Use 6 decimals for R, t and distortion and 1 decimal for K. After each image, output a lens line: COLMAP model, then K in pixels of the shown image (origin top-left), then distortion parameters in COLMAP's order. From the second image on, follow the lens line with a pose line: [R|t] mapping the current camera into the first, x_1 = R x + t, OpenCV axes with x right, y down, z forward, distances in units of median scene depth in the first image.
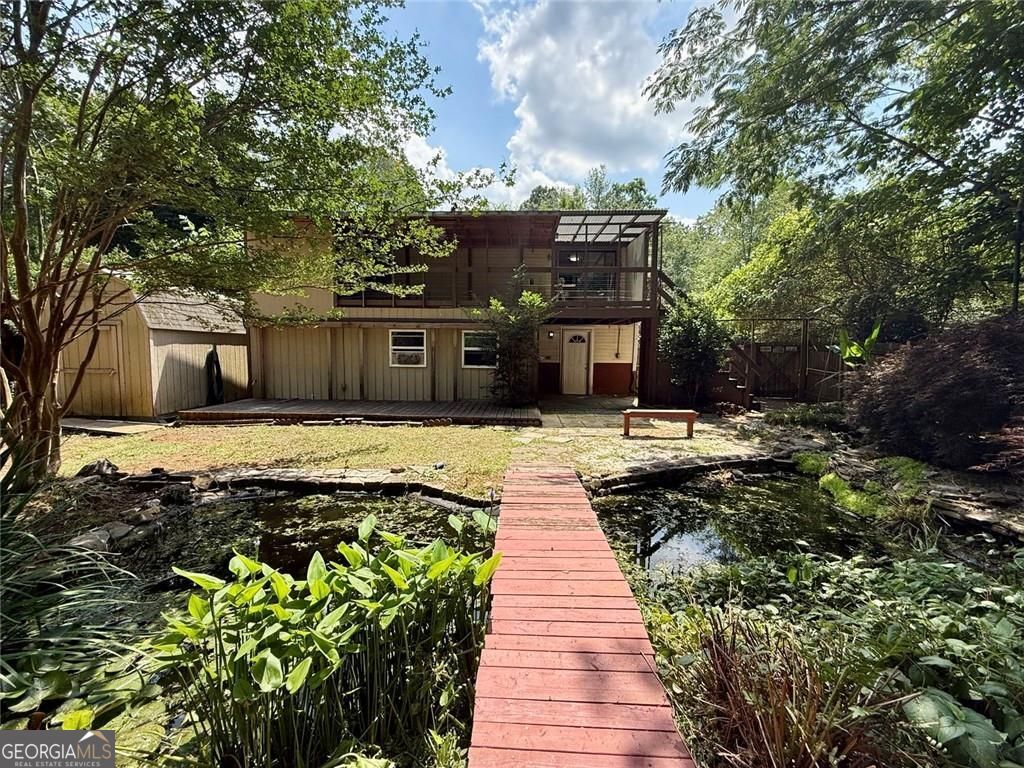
lens RADIAL K [[411.1, 0, 511.5], [0, 411.1, 388.2], [0, 0, 1]] dist [0.000208, 0.000002]
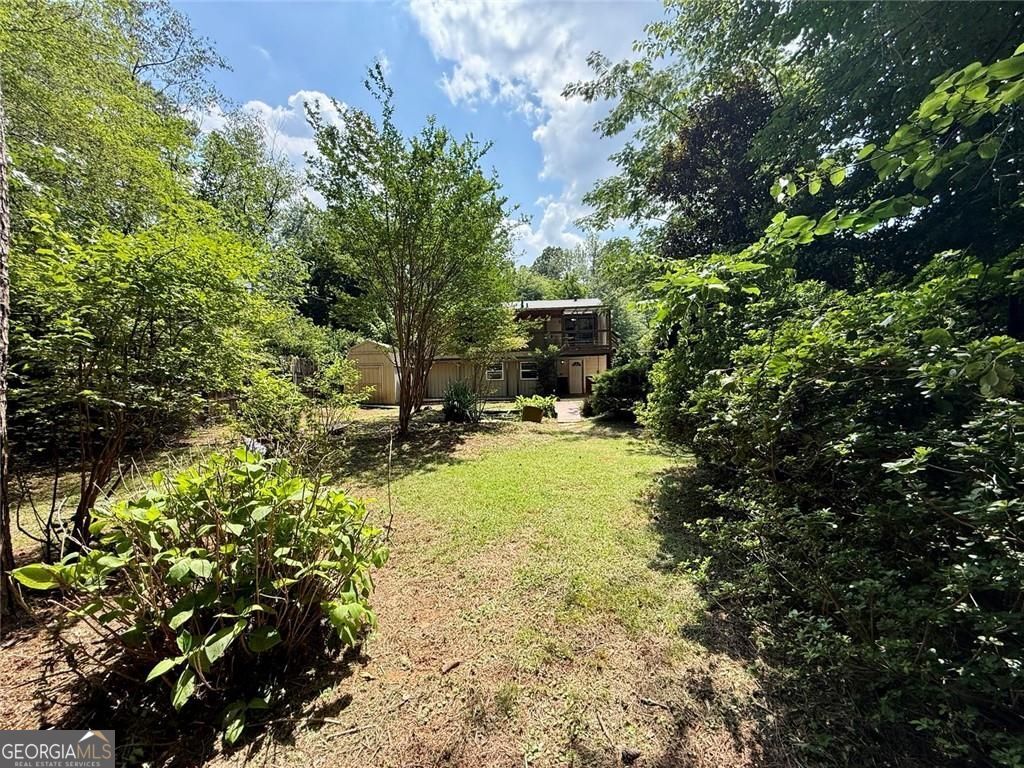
lens RADIAL K [[411.1, 0, 511.1], [0, 411.1, 382.2], [0, 0, 1]] dist [0.000208, 0.000002]
pose [[0.999223, -0.027252, -0.028491, -0.106846], [0.025262, 0.997365, -0.068008, 0.102351], [0.030269, 0.067236, 0.997278, -1.071961]]
